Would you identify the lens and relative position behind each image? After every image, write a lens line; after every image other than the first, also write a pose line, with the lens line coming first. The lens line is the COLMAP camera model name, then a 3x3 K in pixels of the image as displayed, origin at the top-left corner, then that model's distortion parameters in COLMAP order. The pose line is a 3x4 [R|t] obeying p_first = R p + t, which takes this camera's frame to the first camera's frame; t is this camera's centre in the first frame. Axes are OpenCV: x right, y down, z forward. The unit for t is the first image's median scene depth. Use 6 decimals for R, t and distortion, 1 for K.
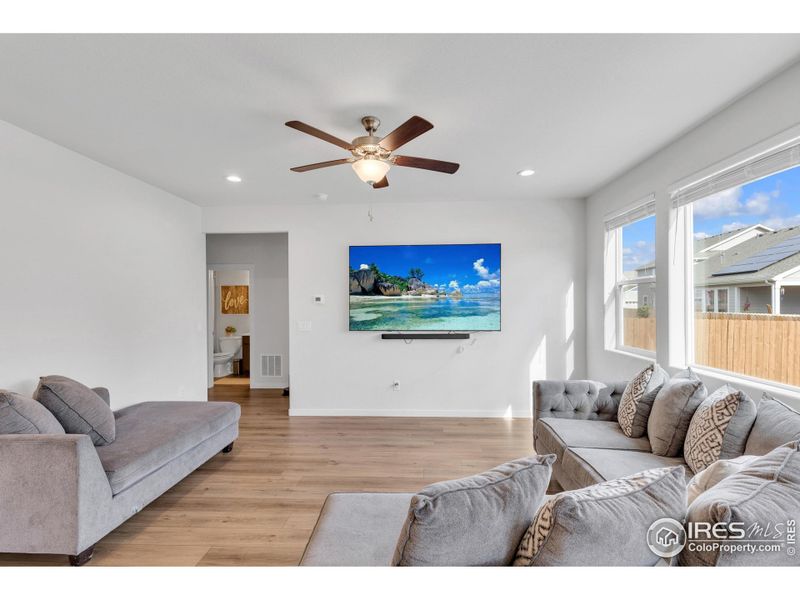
lens RADIAL K [[359.5, 0, 403.6], [0, 359.5, 298.2], [0, 0, 1]] dist [0.012999, 0.000187]
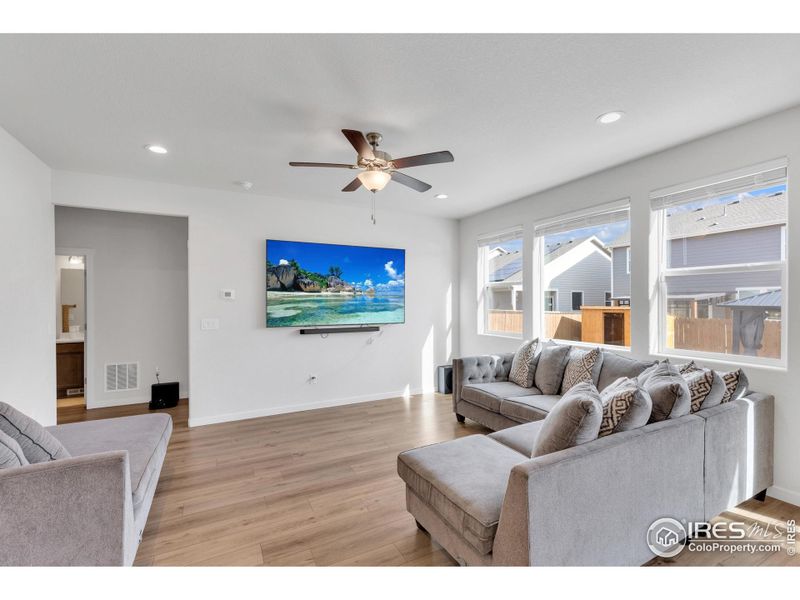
lens RADIAL K [[359.5, 0, 395.5], [0, 359.5, 300.3], [0, 0, 1]] dist [0.012999, 0.000187]
pose [[0.864708, 0.005814, 0.502241, -0.351697], [-0.008101, 0.999964, 0.002373, 0.012385], [-0.502210, -0.006120, 0.864724, -0.009949]]
